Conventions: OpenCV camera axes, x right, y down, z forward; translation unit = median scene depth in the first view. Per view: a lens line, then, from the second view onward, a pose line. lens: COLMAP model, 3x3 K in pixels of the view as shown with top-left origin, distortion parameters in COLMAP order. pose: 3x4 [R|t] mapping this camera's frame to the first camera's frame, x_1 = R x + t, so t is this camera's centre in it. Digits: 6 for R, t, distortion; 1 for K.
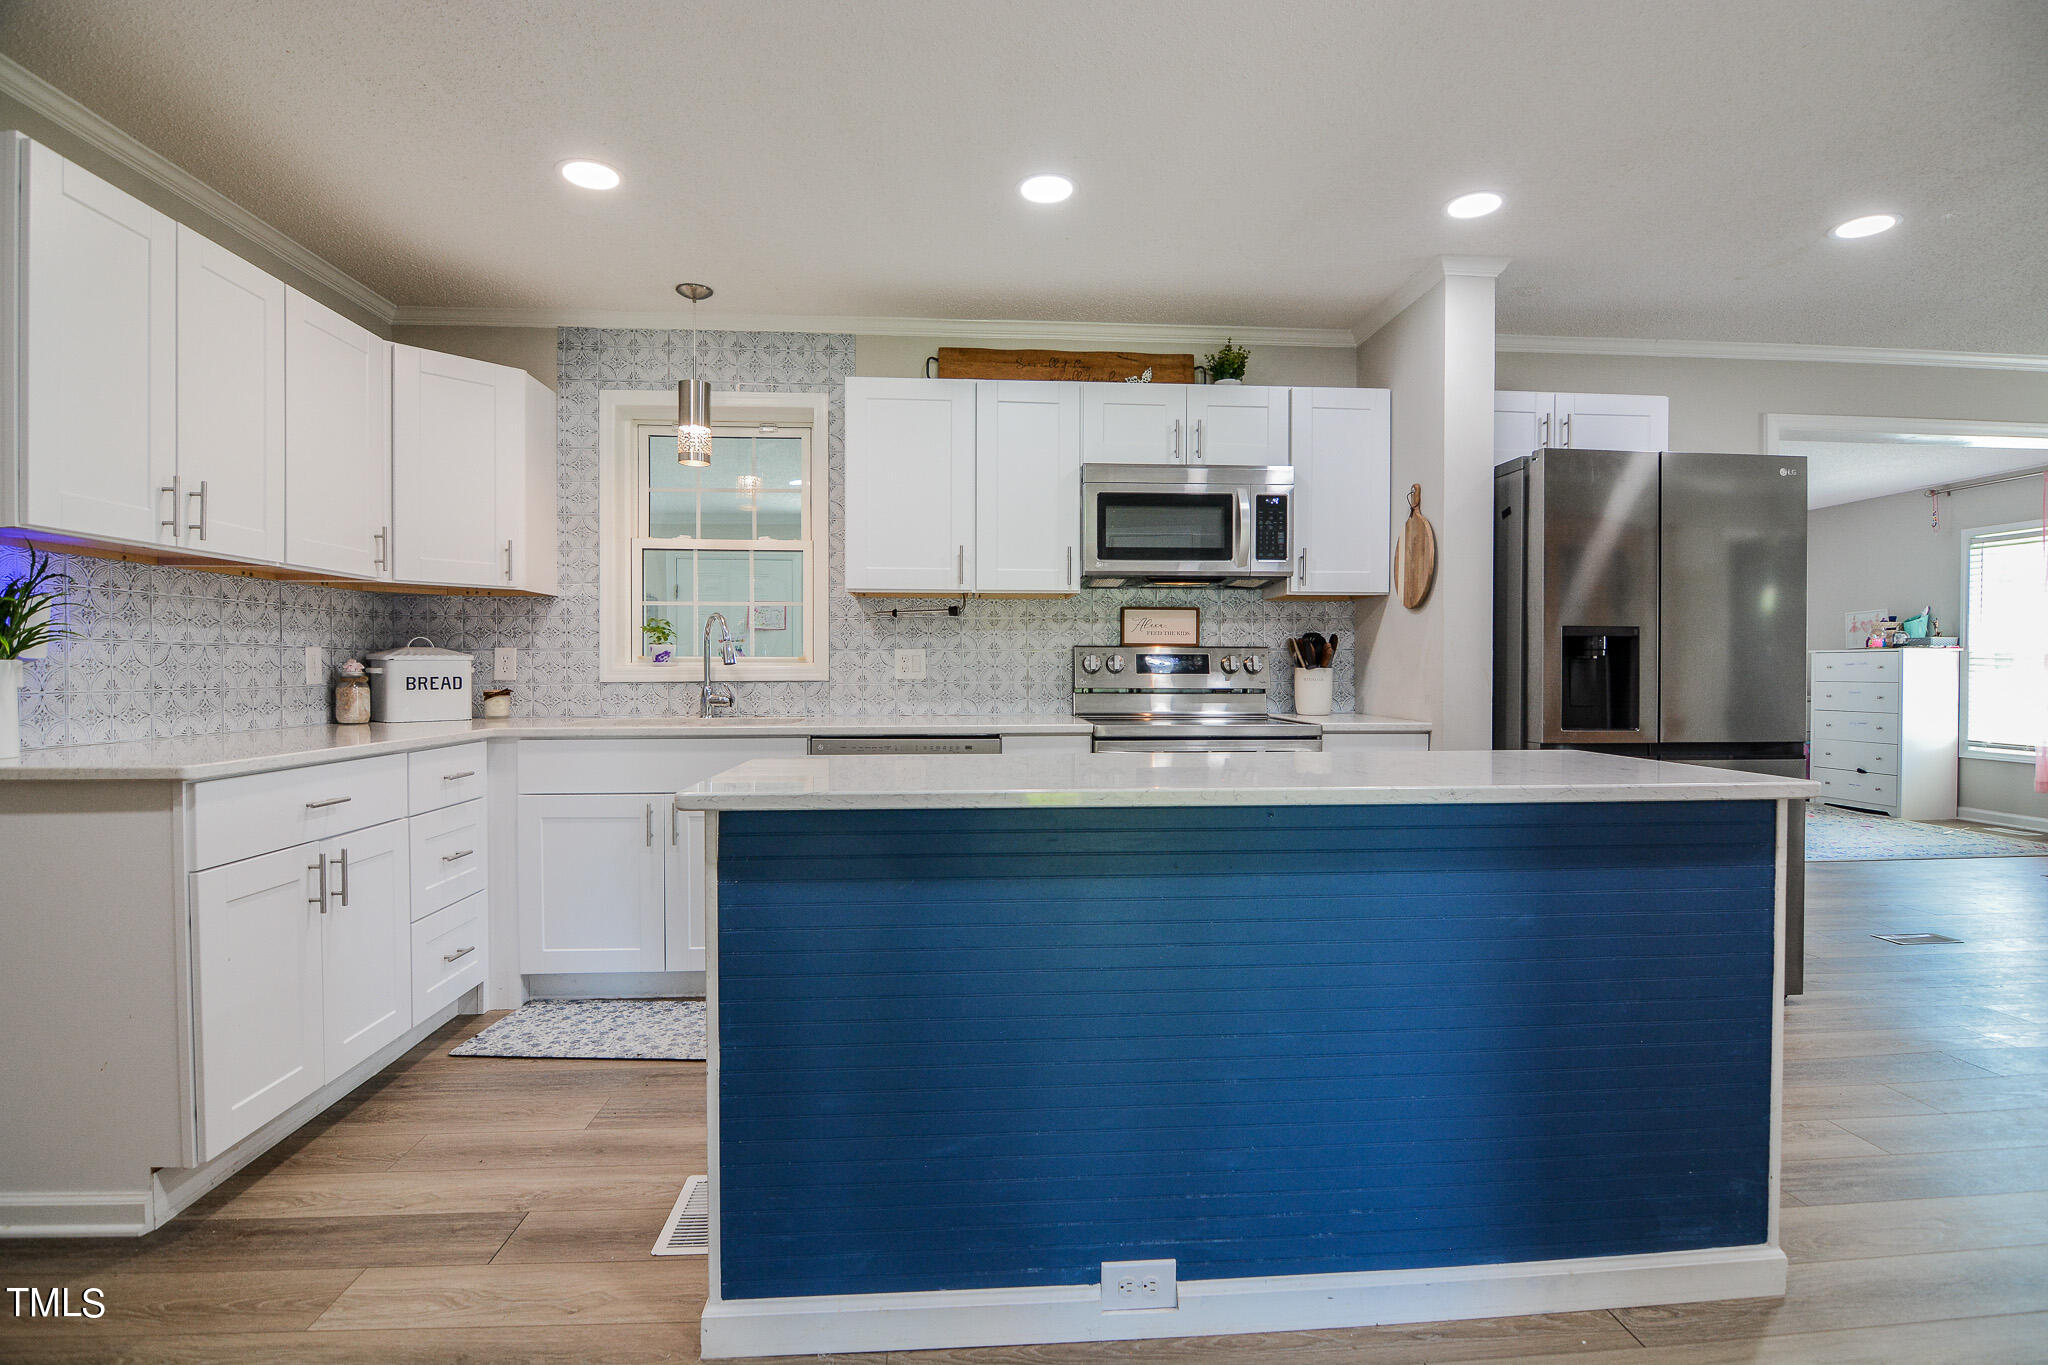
lens RADIAL K [[1005.6, 0, 1033.8], [0, 1005.6, 683.1], [0, 0, 1]] dist [-0.001400, -0.013417]
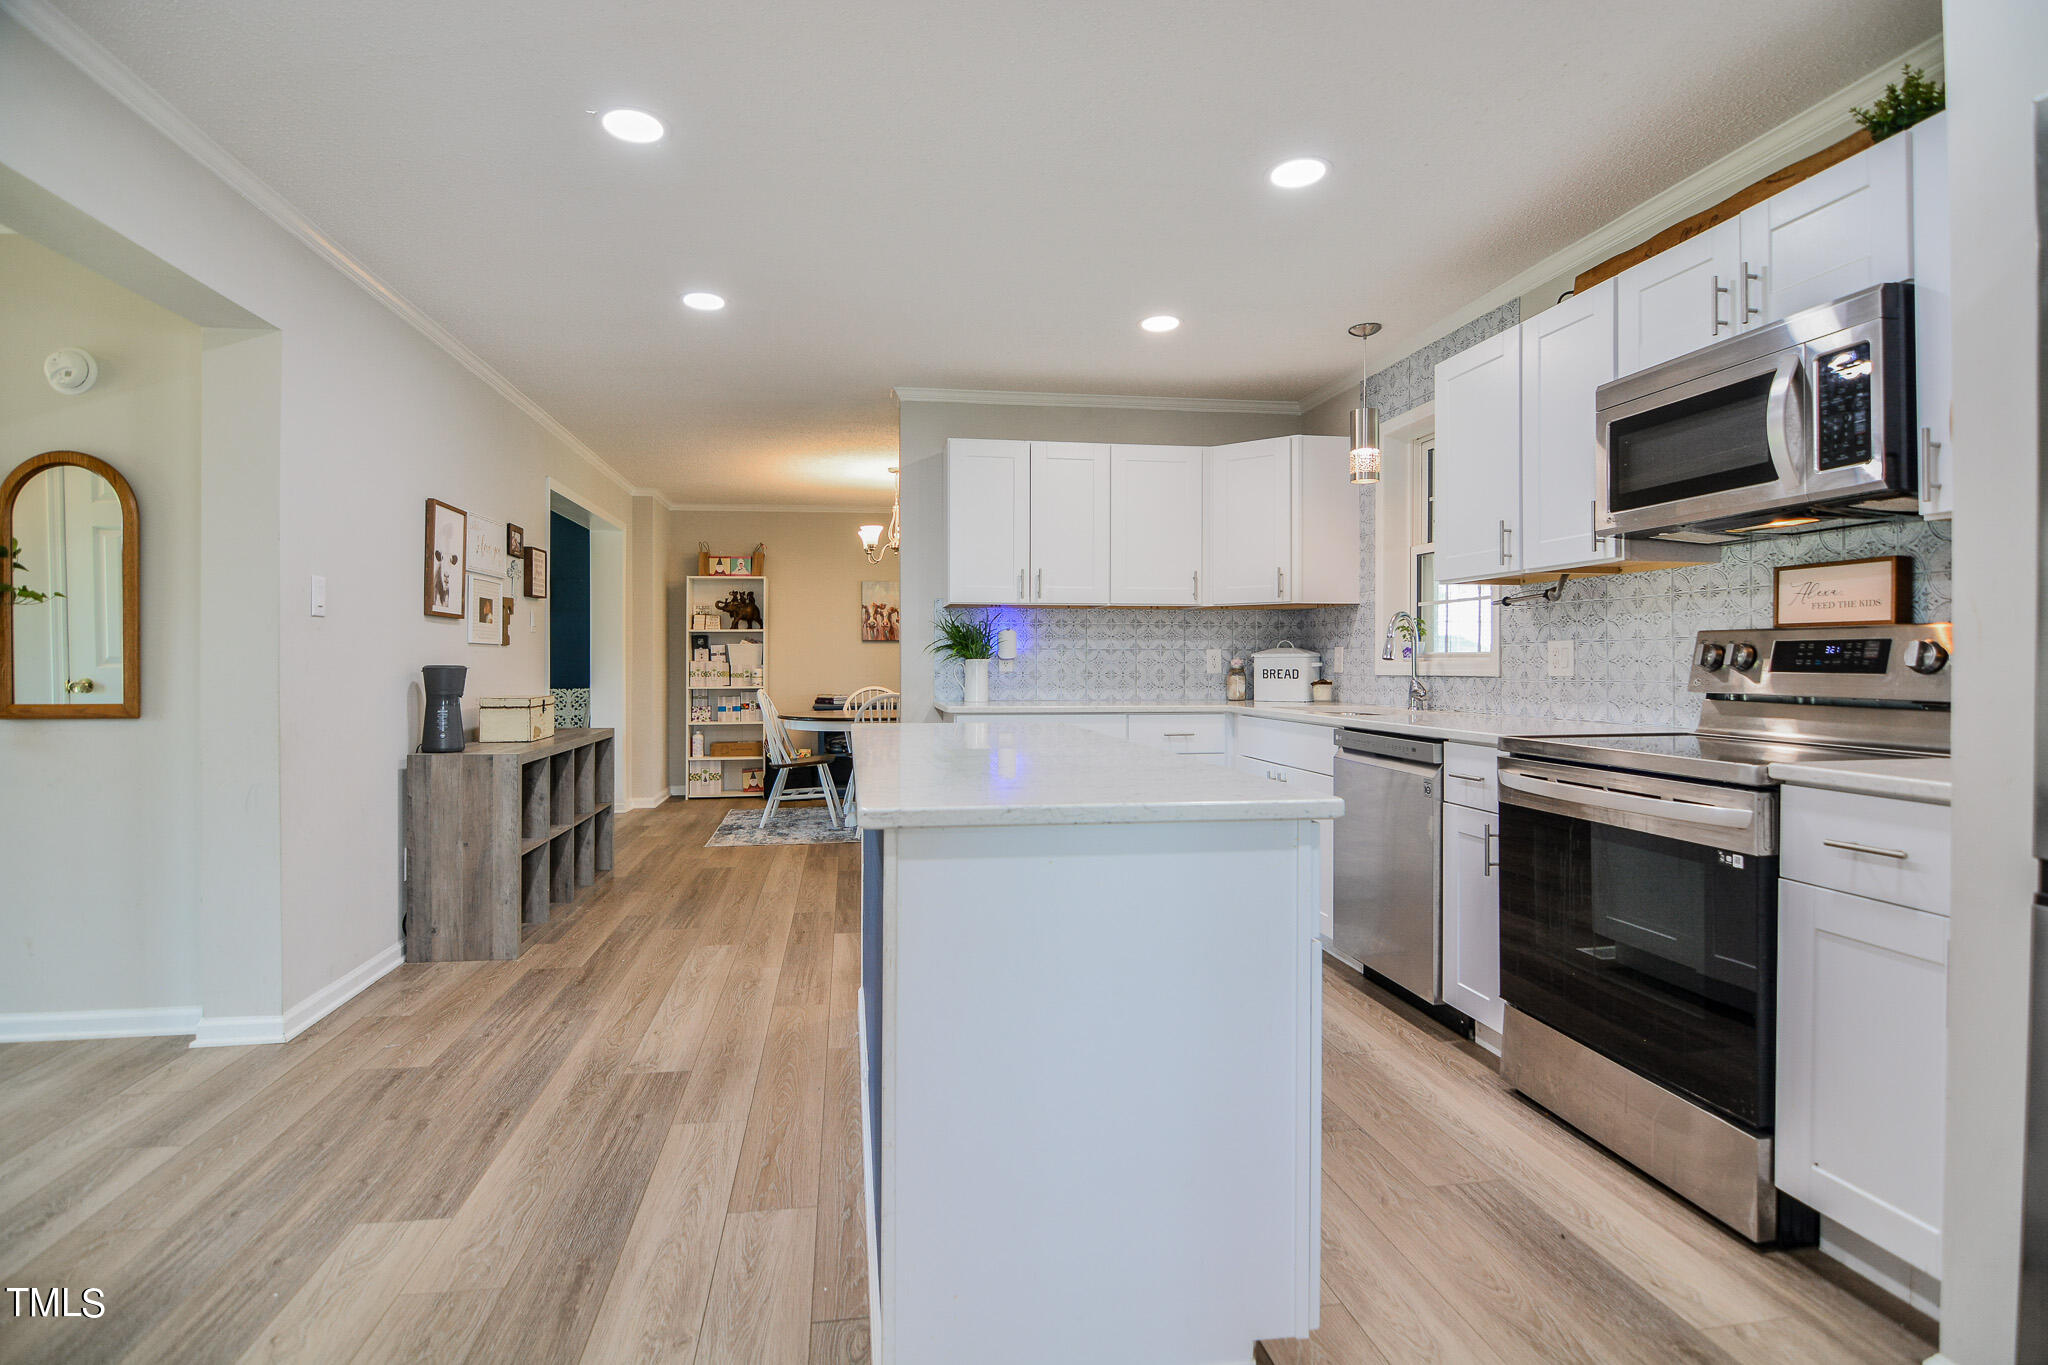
lens RADIAL K [[1002.8, 0, 1001.8], [0, 1002.8, 660.5], [0, 0, 1]] dist [0.002217, -0.013336]
pose [[0.075575, -0.002039, -0.997138, 0.724686], [-0.015005, 0.999882, -0.003182, -0.007845], [0.997027, 0.015203, 0.075535, 0.493187]]
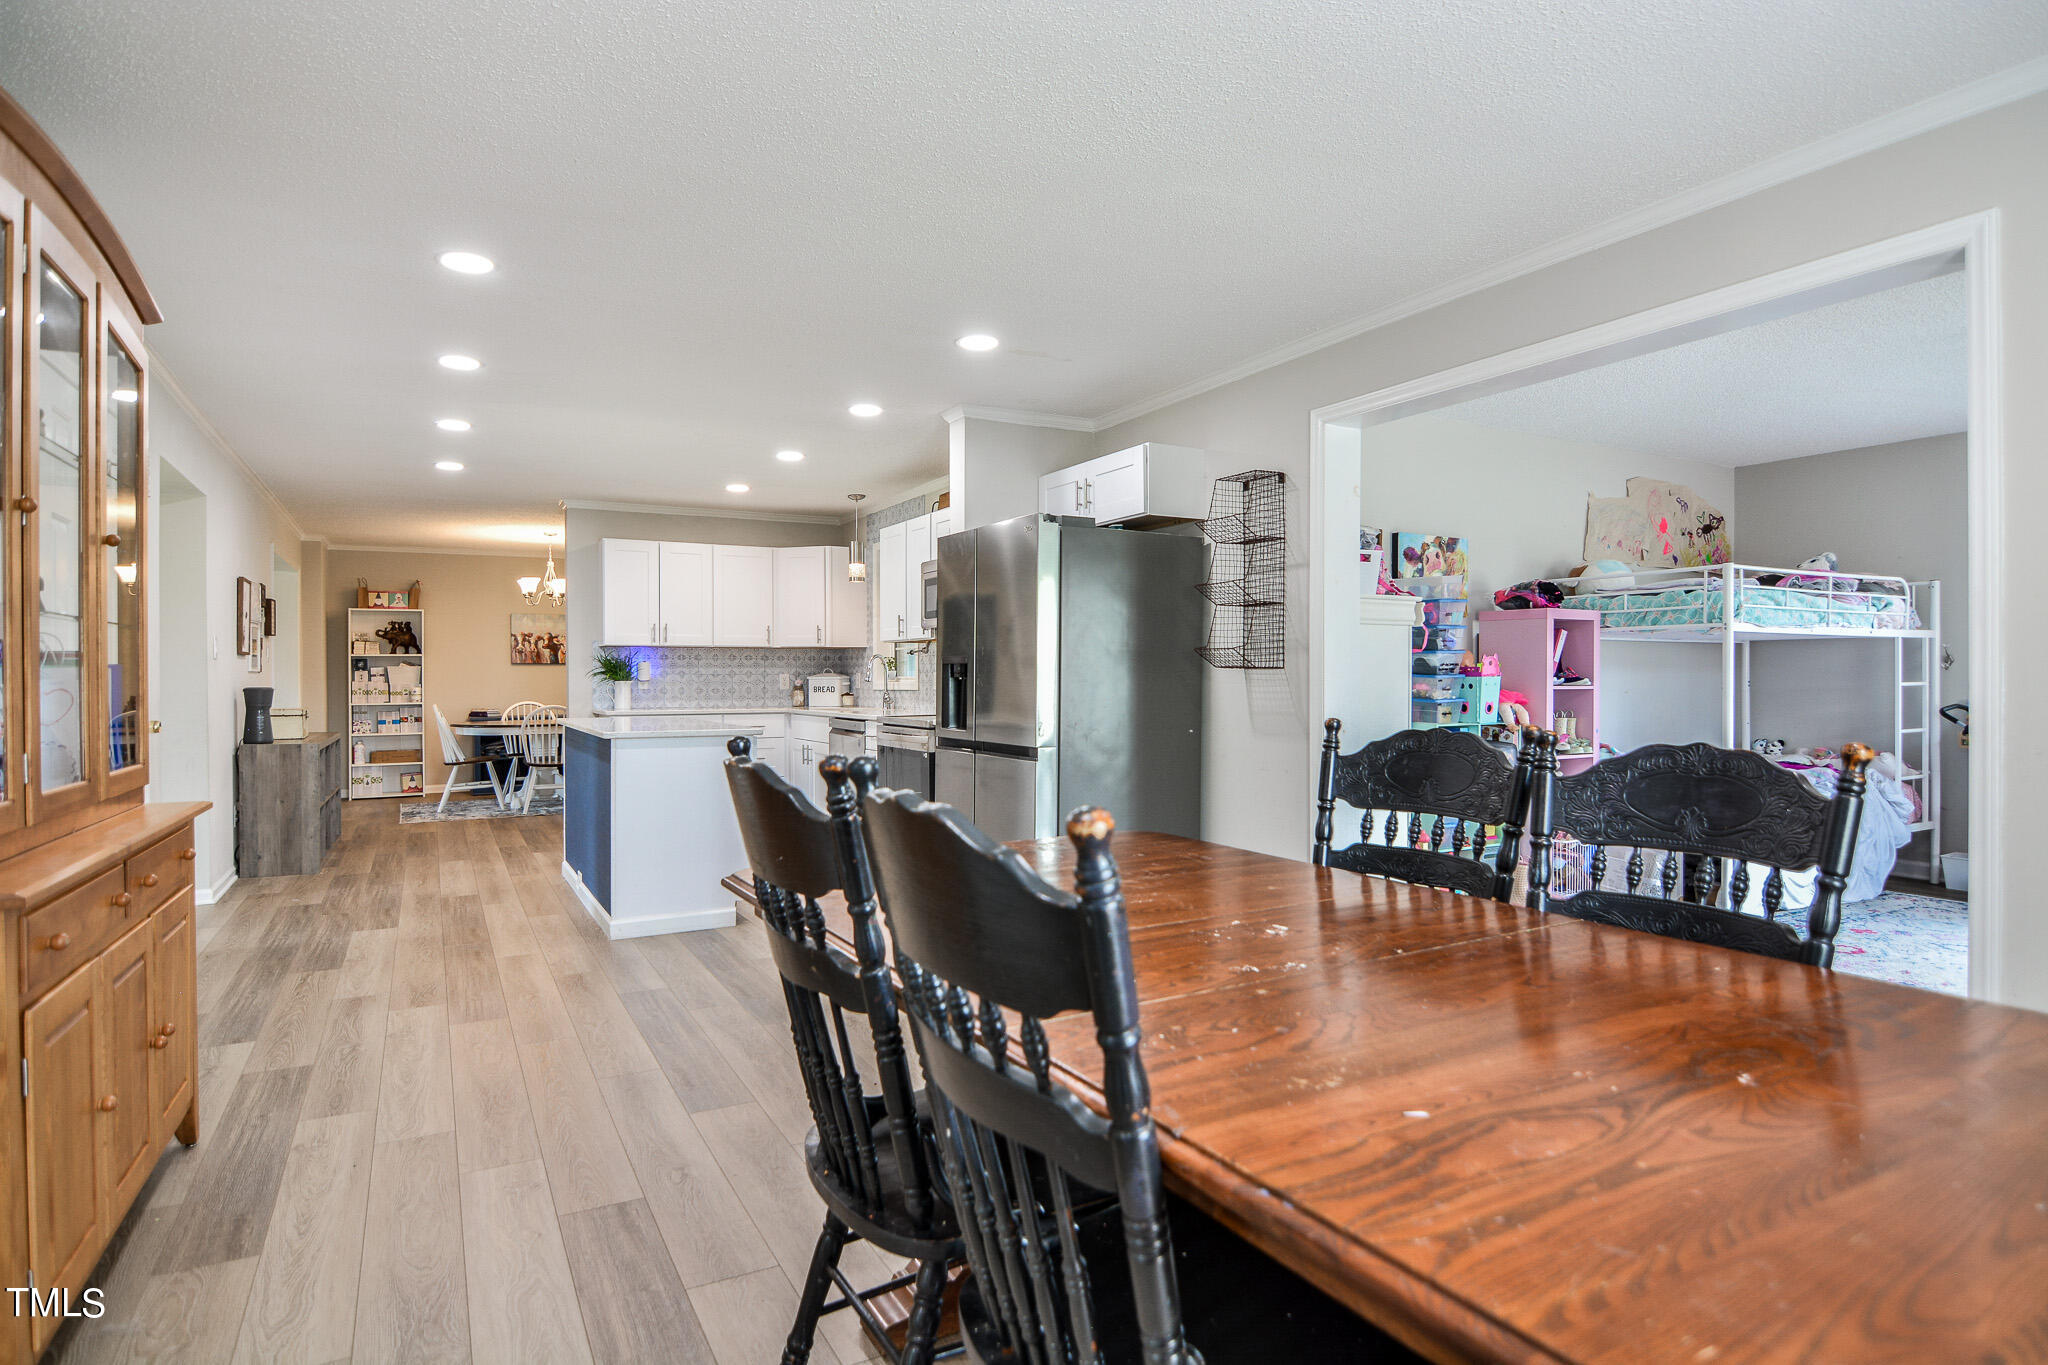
lens RADIAL K [[1094.4, 0, 1024.0], [0, 1094.4, 682.5], [0, 0, 1]] dist [0.004252, -0.016763]
pose [[0.412114, 0.003709, -0.911125, 1.729523], [-0.011006, 0.999939, -0.000908, -0.017108], [0.911066, 0.010402, 0.412129, 0.388761]]
